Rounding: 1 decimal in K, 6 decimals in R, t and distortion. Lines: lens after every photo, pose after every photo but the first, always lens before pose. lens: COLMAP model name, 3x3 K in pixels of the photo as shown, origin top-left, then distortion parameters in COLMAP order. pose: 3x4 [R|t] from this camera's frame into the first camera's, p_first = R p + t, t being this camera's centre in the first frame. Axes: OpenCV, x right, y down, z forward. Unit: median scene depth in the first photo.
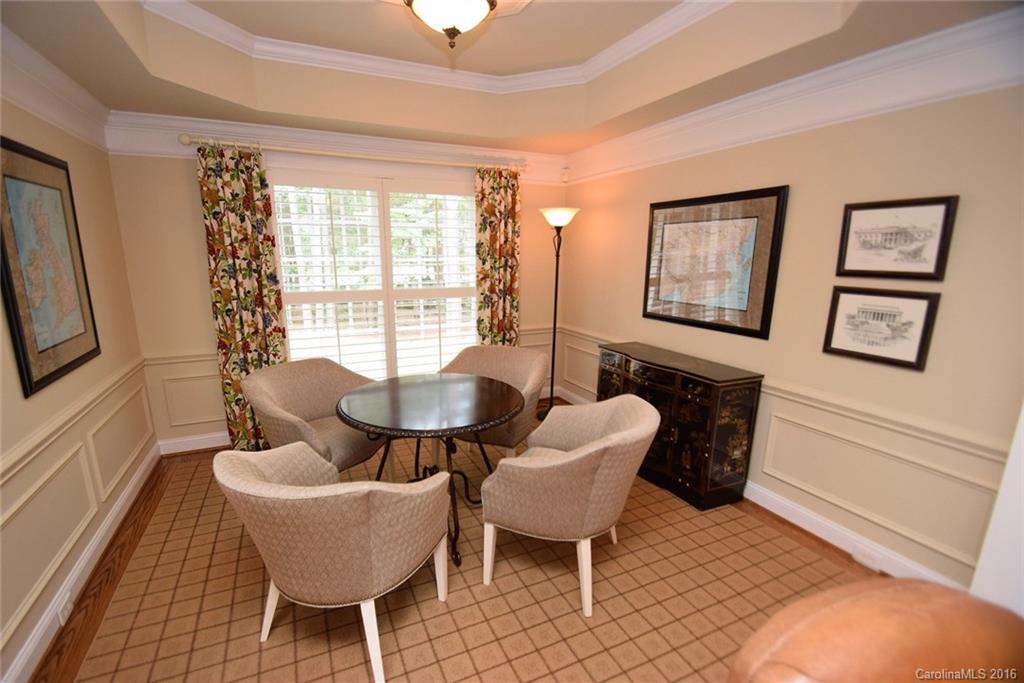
lens RADIAL K [[447.6, 0, 501.7], [0, 447.6, 342.4], [0, 0, 1]] dist [-0.003061, -0.007607]
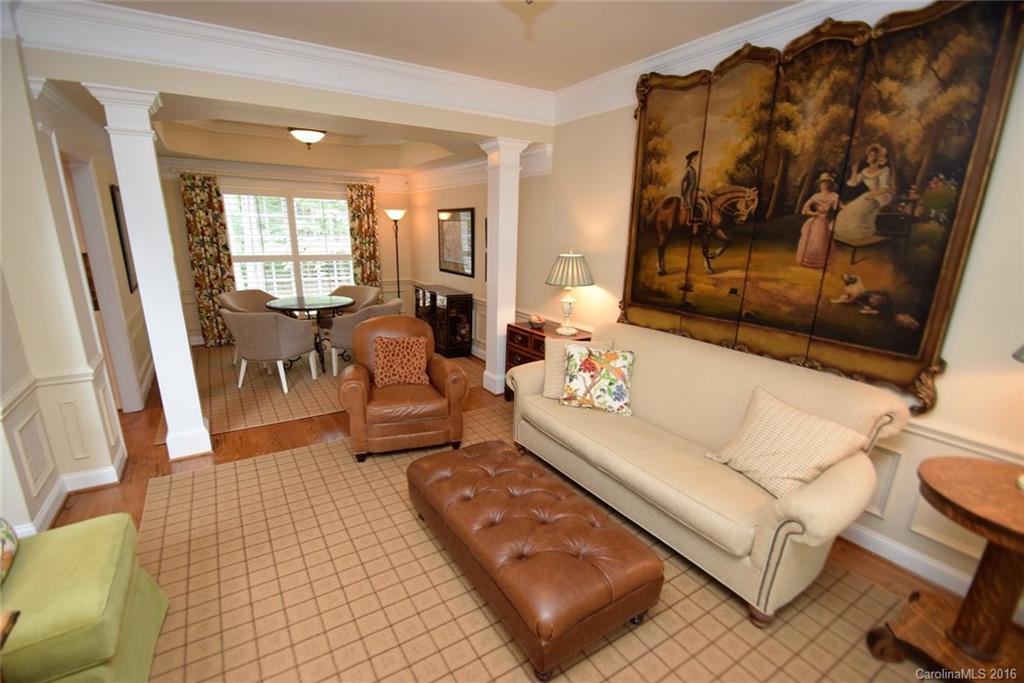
lens RADIAL K [[447.6, 0, 505.7], [0, 447.6, 351.6], [0, 0, 1]] dist [-0.003061, -0.007607]
pose [[0.990973, -0.018123, 0.132833, 0.347530], [0.008650, 0.997399, 0.071551, 0.152474], [-0.133784, -0.069756, 0.988552, -0.929158]]
